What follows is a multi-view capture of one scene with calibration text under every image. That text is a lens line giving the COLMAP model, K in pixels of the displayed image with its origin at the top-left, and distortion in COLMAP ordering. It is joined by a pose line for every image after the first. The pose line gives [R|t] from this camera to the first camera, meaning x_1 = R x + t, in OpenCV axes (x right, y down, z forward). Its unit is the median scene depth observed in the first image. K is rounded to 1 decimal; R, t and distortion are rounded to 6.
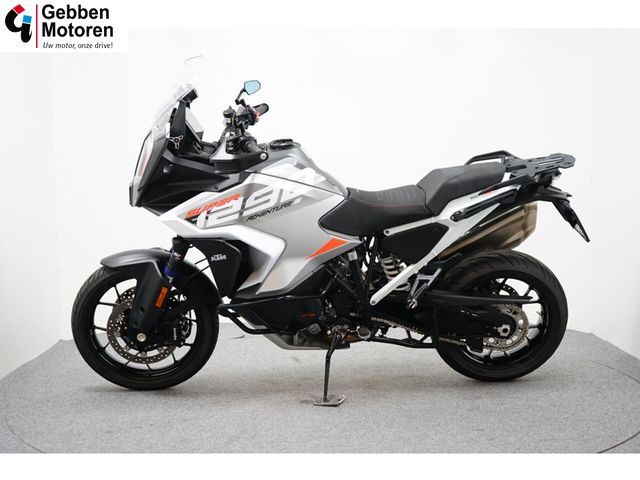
lens RADIAL K [[955.6, 0, 320.0], [0, 955.6, 240.0], [0, 0, 1]] dist [-0.036856, -0.053696]
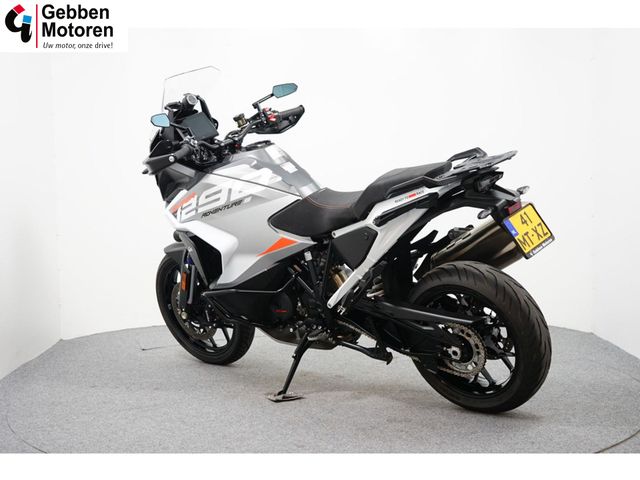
lens RADIAL K [[955.6, 0, 320.0], [0, 955.6, 240.0], [0, 0, 1]] dist [-0.036856, -0.053696]
pose [[0.709329, 0.052627, -0.702911, 0.761703], [-0.044782, 0.998559, 0.029571, -0.031165], [0.703454, 0.010502, 0.710663, 0.306746]]
